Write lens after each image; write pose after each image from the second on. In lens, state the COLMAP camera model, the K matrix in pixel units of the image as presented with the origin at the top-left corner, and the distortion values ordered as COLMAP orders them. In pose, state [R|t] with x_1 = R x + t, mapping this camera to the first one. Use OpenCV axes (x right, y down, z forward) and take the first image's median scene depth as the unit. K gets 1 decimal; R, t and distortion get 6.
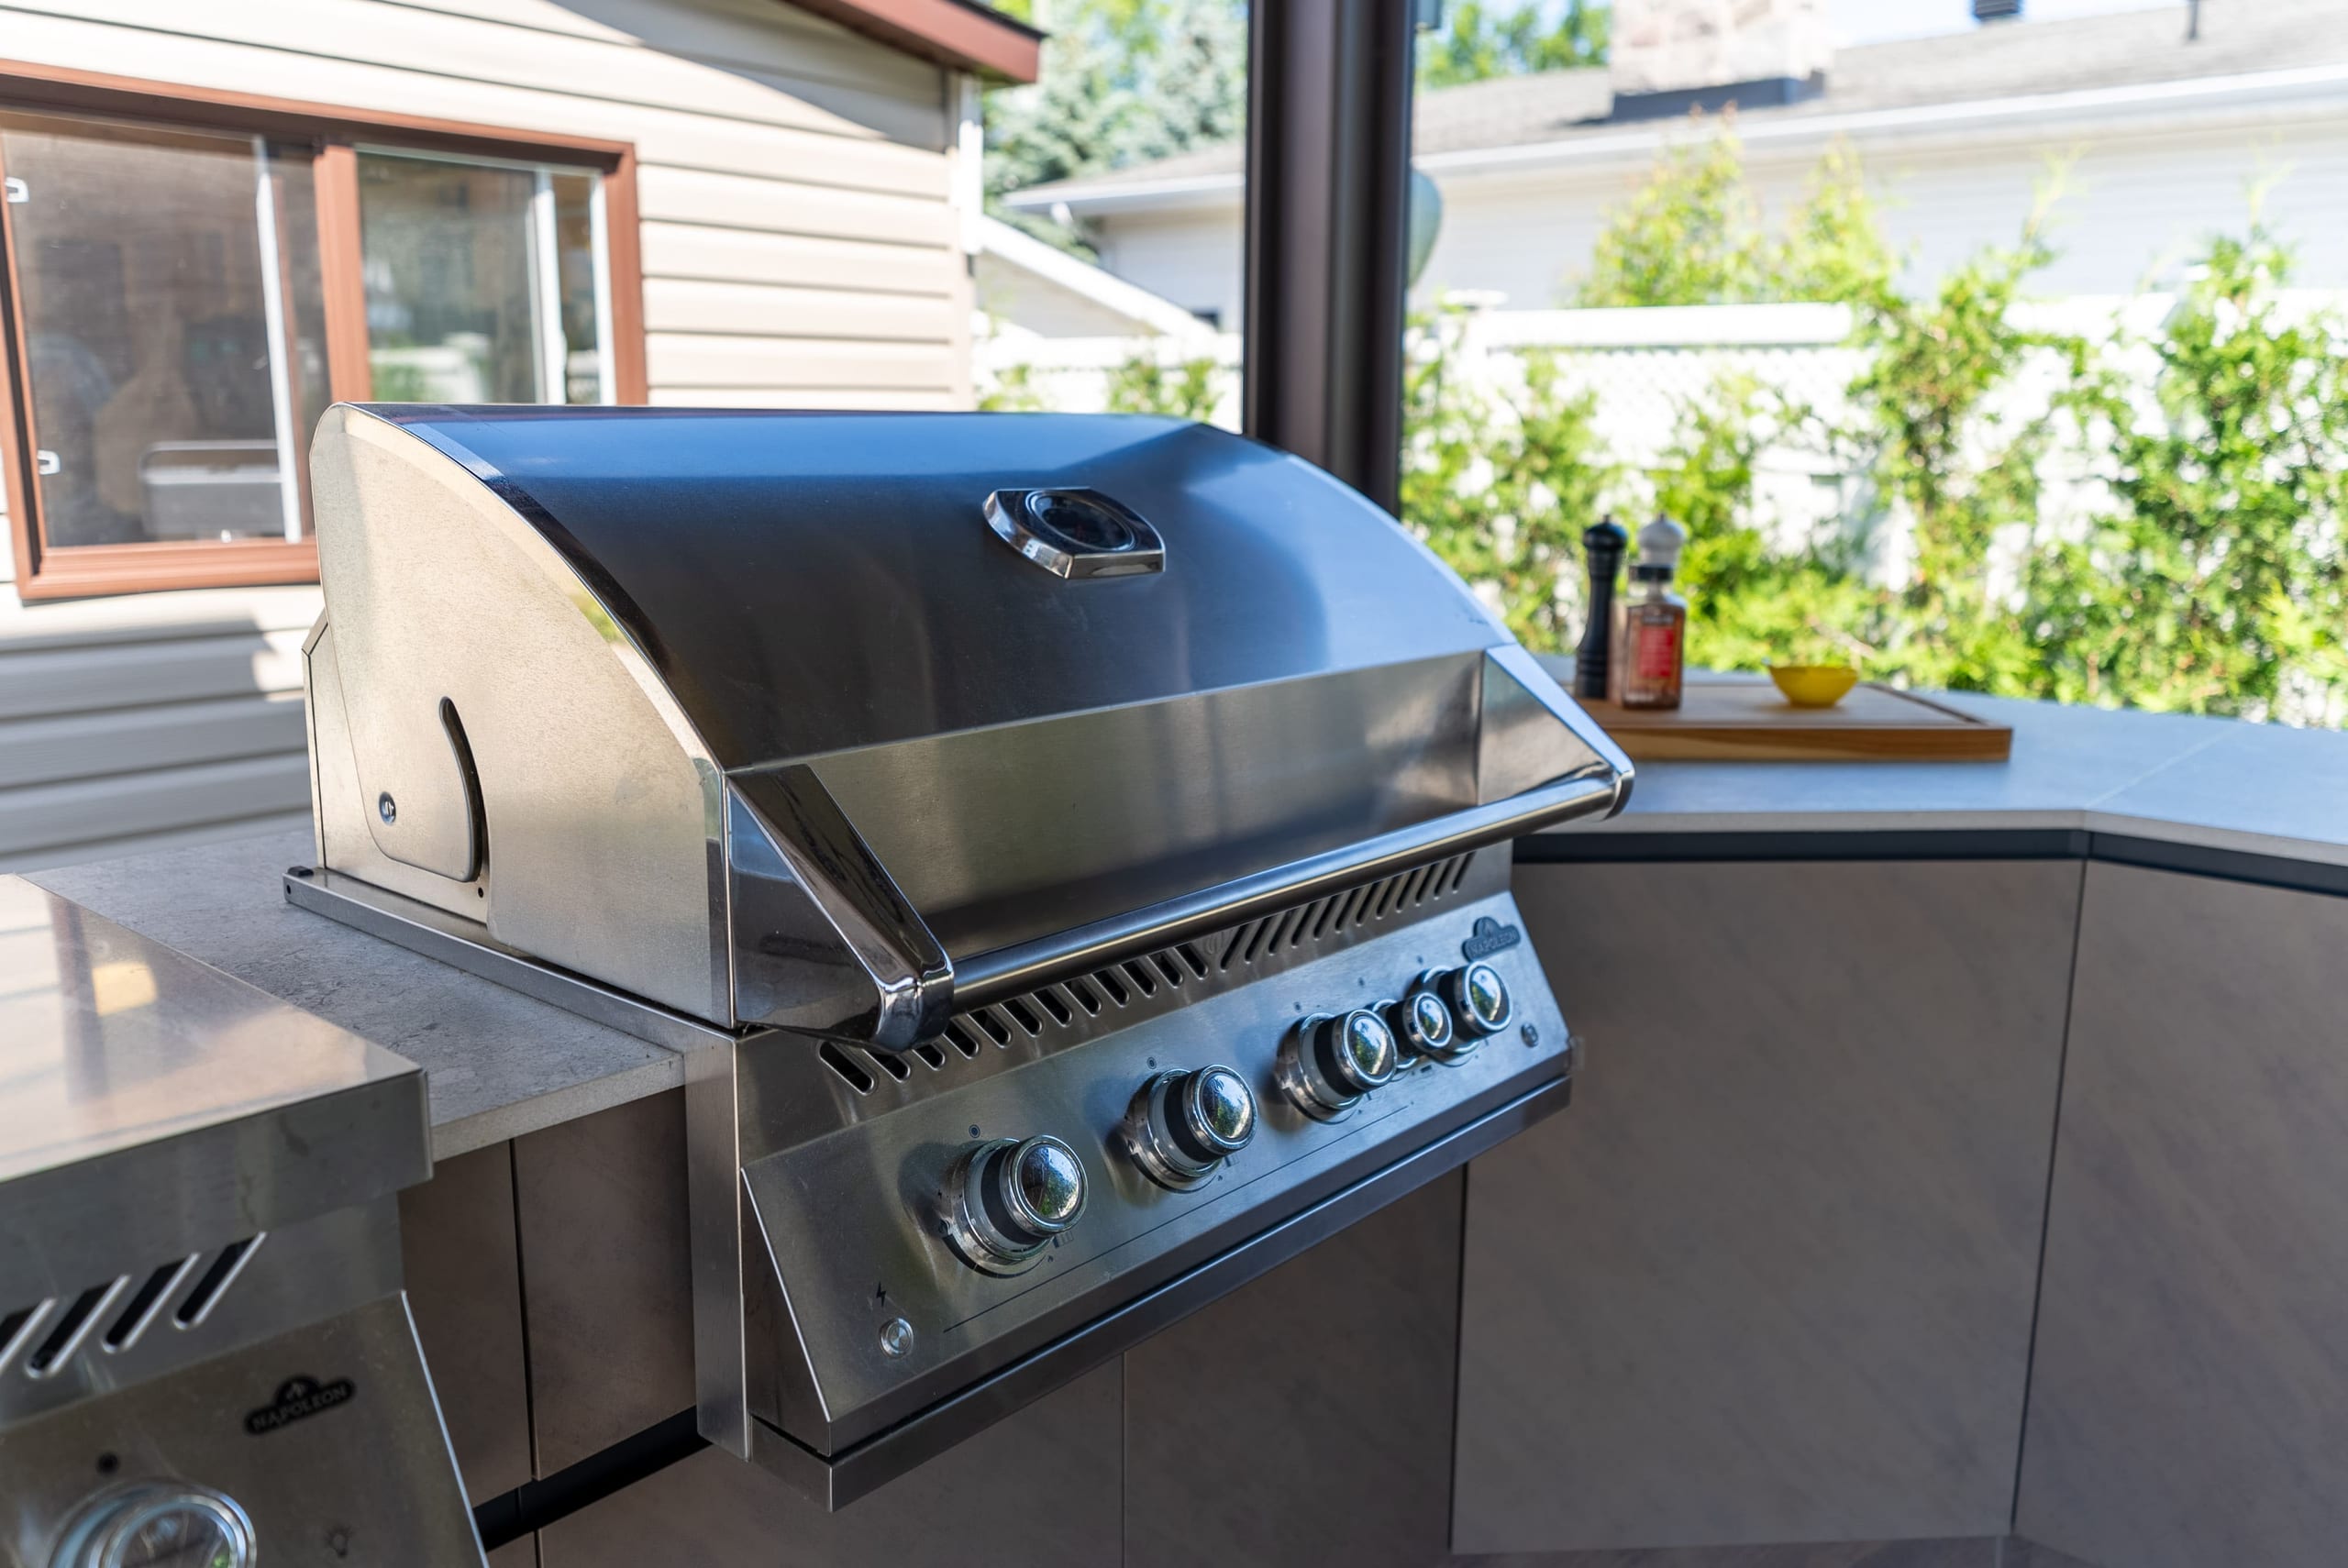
lens RADIAL K [[1845.6, 0, 1167.0], [0, 1845.6, 804.1], [0, 0, 1]] dist [0.003406, -0.008200]
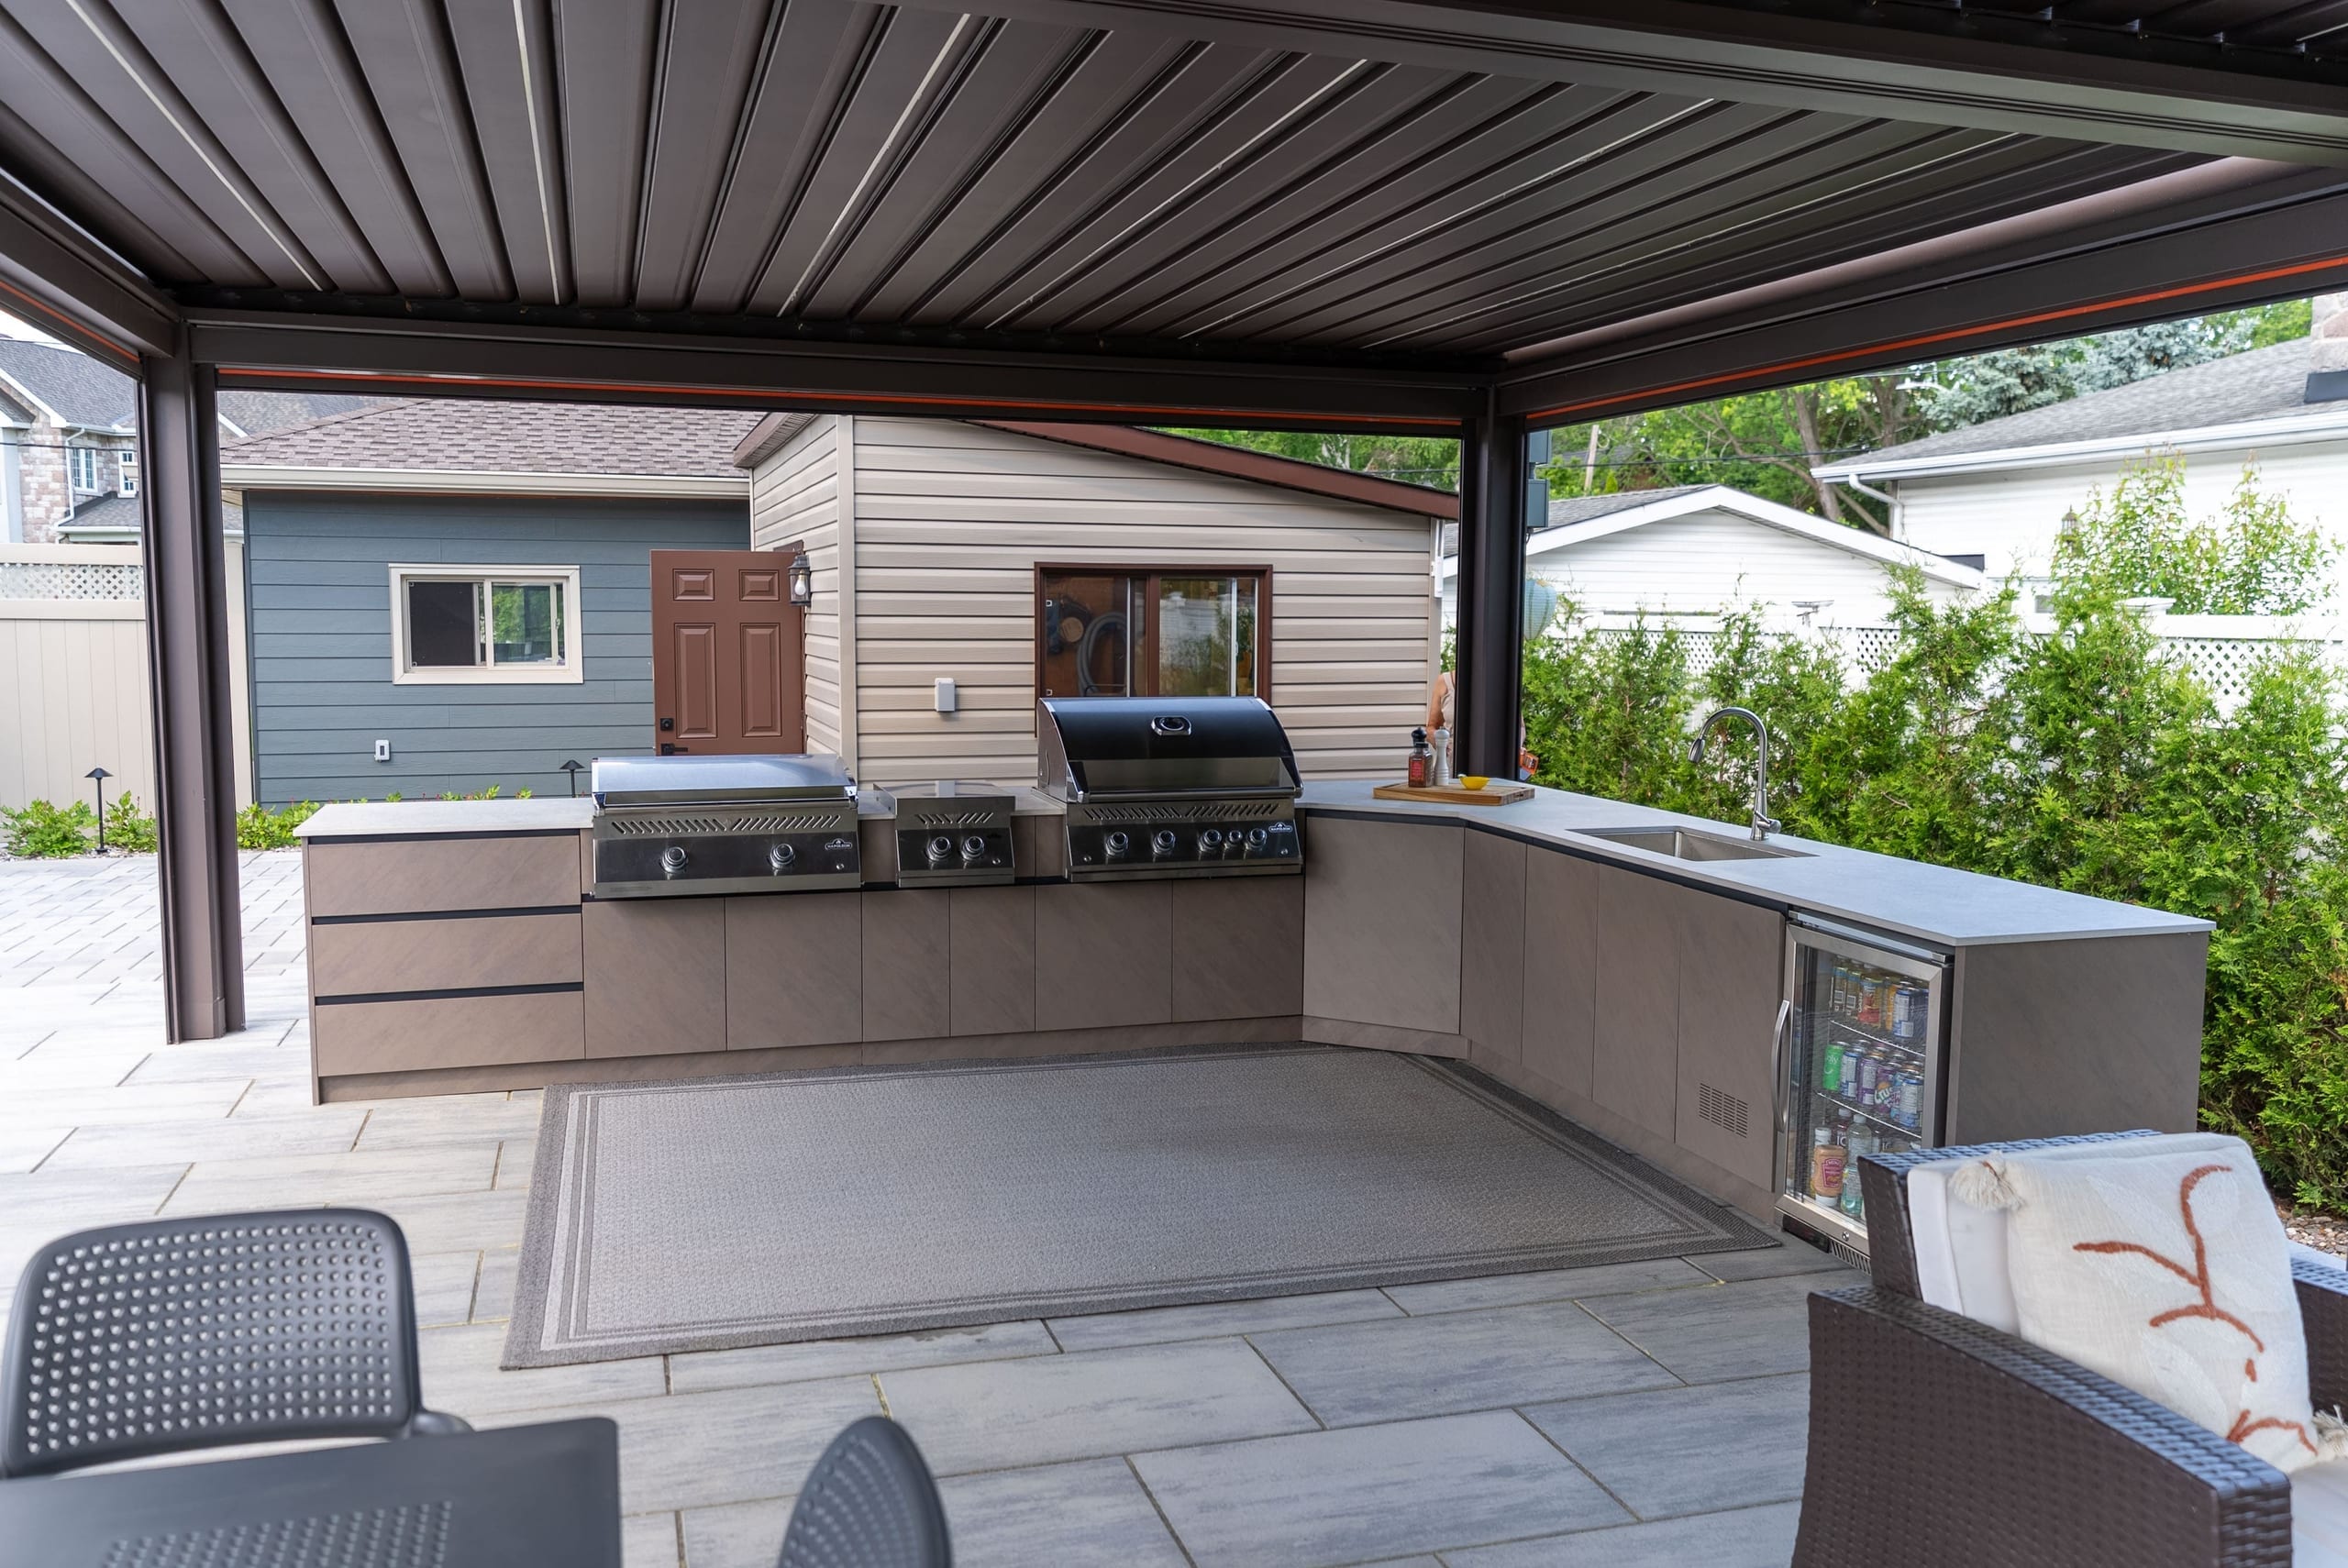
lens RADIAL K [[1845.6, 0, 1181.0], [0, 1845.6, 780.1], [0, 0, 1]] dist [0.003406, -0.008200]
pose [[0.851250, 0.049643, -0.522407, 0.738032], [-0.108590, 0.990632, -0.082808, 0.115756], [0.513402, 0.127218, 0.848666, -0.905223]]
